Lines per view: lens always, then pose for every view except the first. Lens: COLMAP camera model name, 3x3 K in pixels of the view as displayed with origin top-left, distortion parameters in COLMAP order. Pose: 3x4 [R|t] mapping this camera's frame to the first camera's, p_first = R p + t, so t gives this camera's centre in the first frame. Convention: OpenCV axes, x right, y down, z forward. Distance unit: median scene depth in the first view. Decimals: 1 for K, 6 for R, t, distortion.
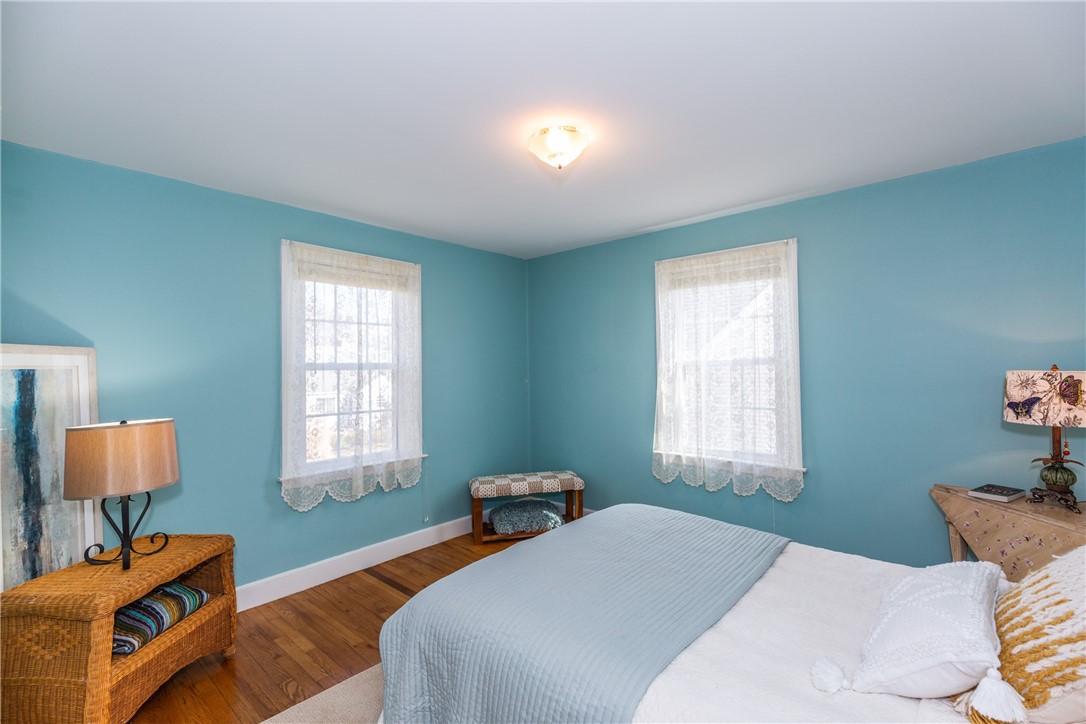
lens RADIAL K [[487.3, 0, 543.3], [0, 487.3, 364.5], [0, 0, 1]] dist [0.002508, -0.000081]
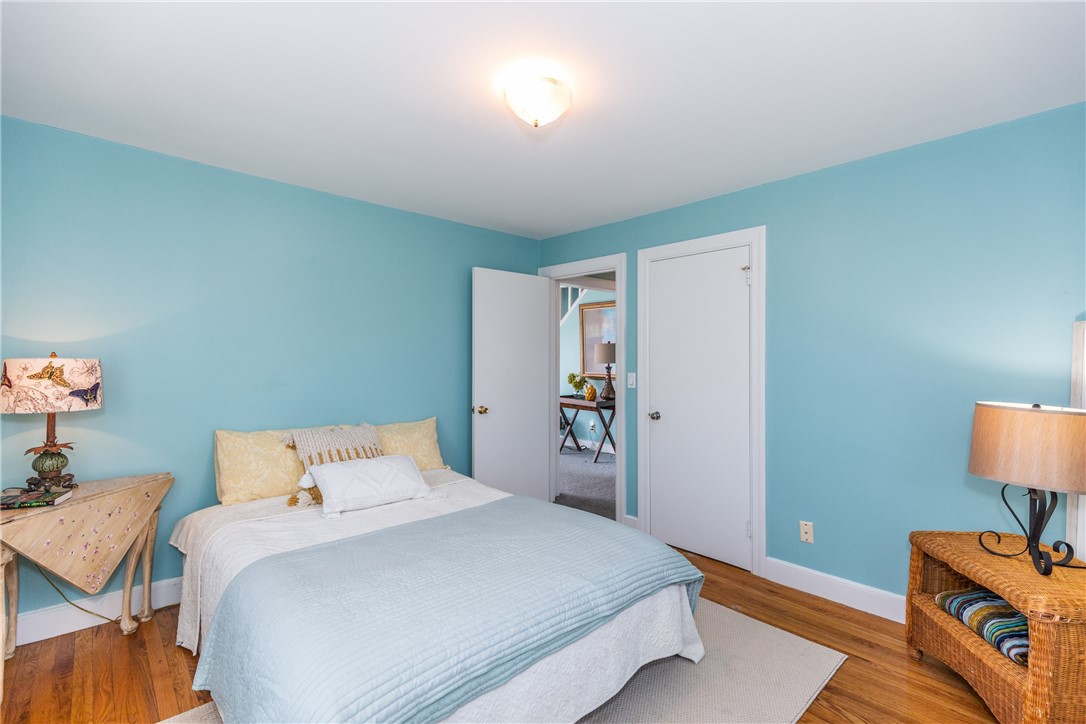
lens RADIAL K [[487.3, 0, 542.4], [0, 487.3, 360.8], [0, 0, 1]] dist [0.002508, -0.000081]
pose [[-0.994520, 0.009864, 0.104079, -0.068905], [0.009340, 0.999941, -0.005516, 0.033084], [-0.104128, -0.004514, -0.994554, 1.909318]]
